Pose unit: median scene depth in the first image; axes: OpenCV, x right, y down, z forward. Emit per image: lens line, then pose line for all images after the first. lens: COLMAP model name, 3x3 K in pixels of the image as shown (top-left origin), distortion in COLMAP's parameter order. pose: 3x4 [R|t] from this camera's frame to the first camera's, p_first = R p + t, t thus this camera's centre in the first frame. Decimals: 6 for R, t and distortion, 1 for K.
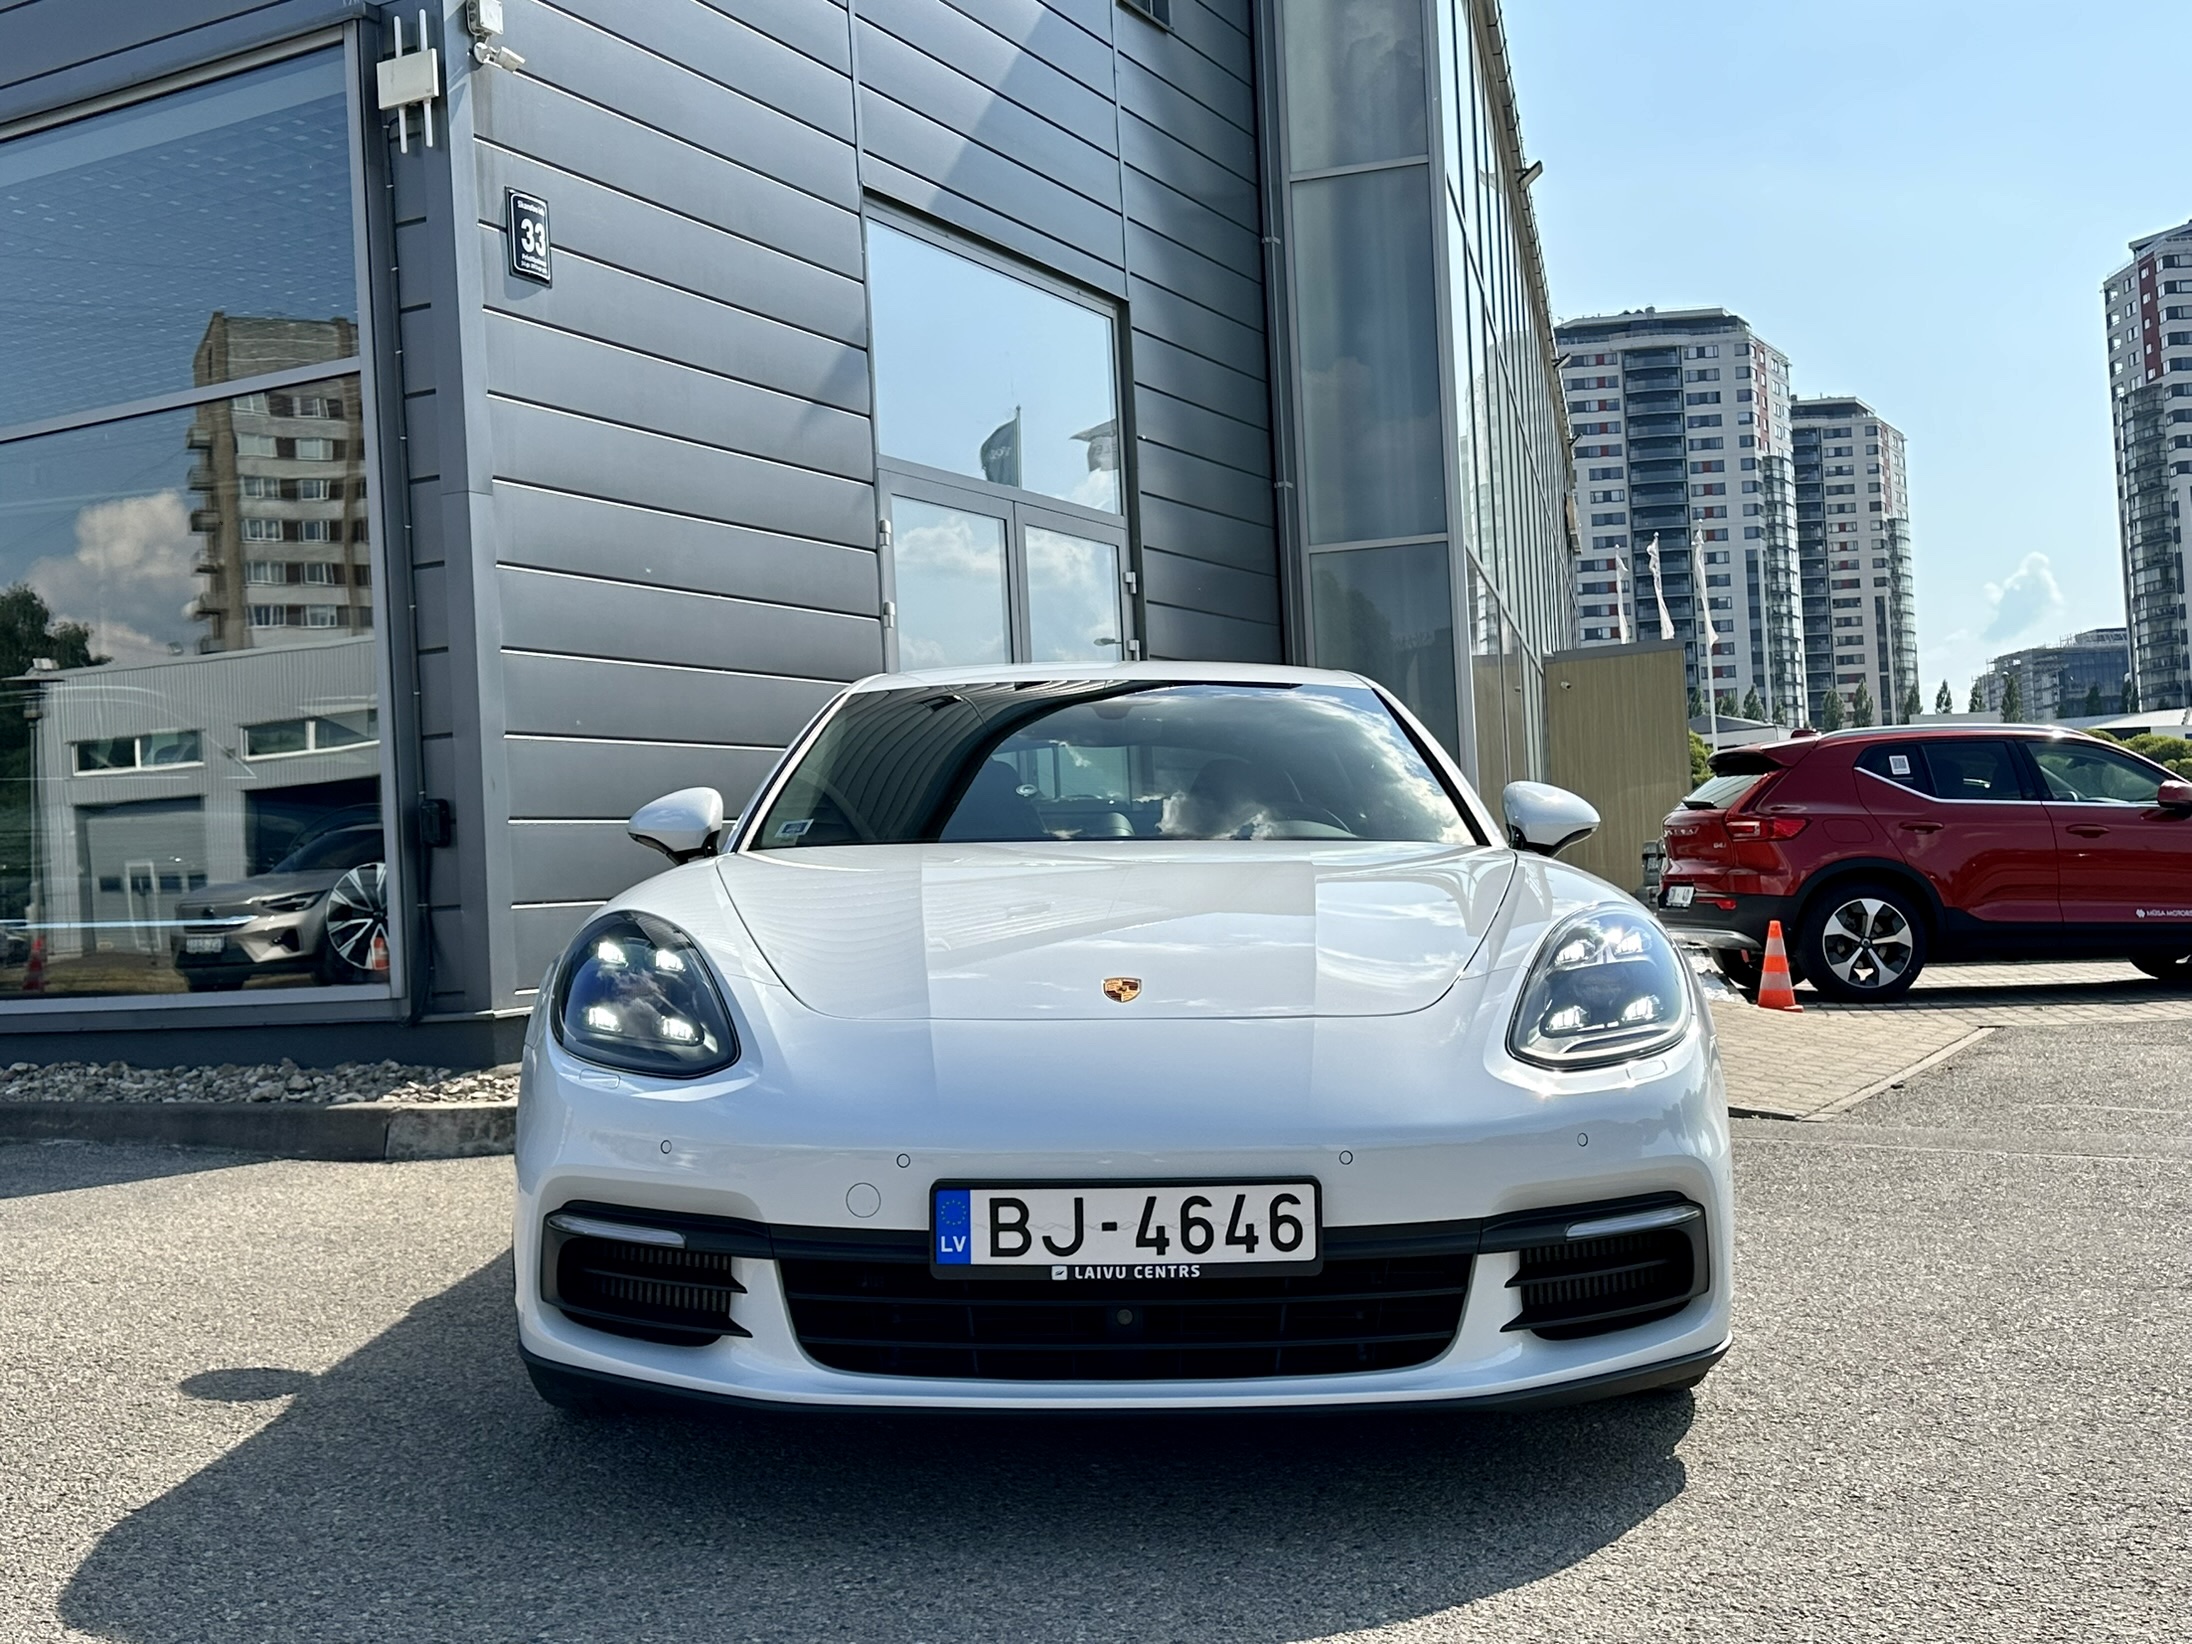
lens RADIAL K [[2390.2, 0, 1099.7], [0, 2390.2, 824.4], [0, 0, 1]] dist [0.066699, 0.000000]
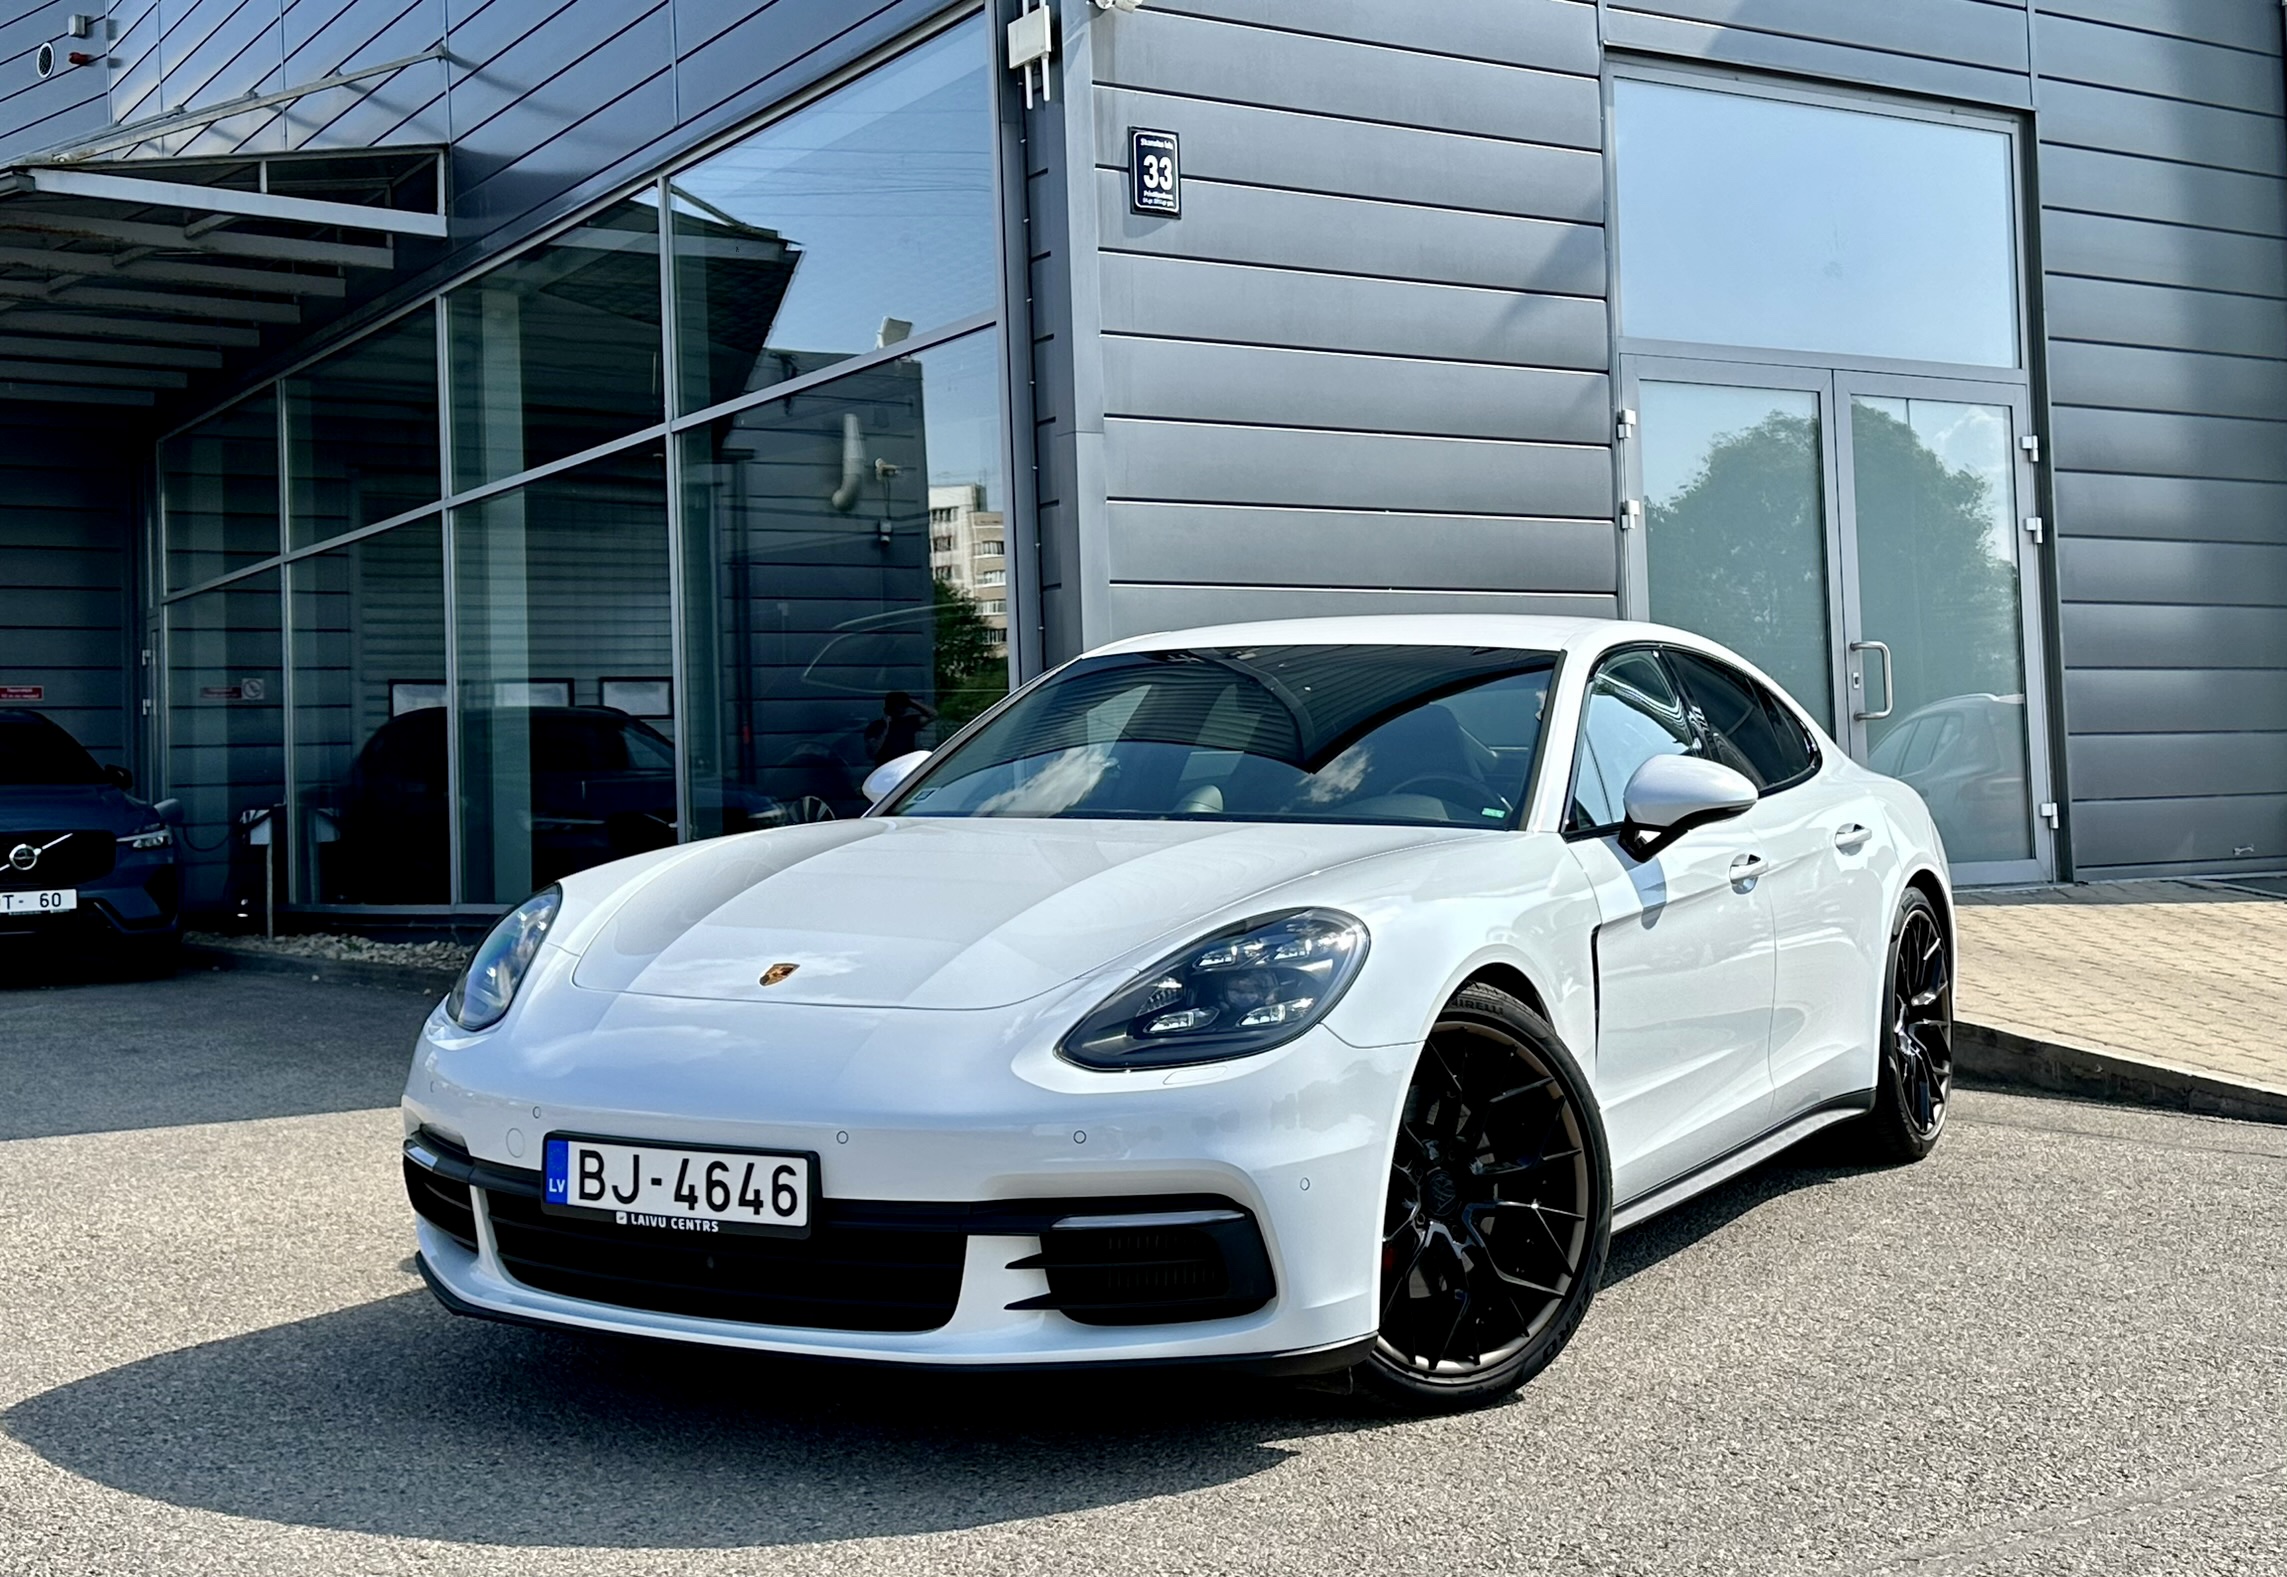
lens RADIAL K [[2807.3, 0, 1111.5], [0, 2807.3, 674.9], [0, 0, 1]] dist [0.093101, 0.000000]
pose [[0.871599, -0.006370, -0.490177, 0.261391], [0.004361, 0.999977, -0.005239, -0.021674], [0.490199, 0.002429, 0.871607, -0.029823]]
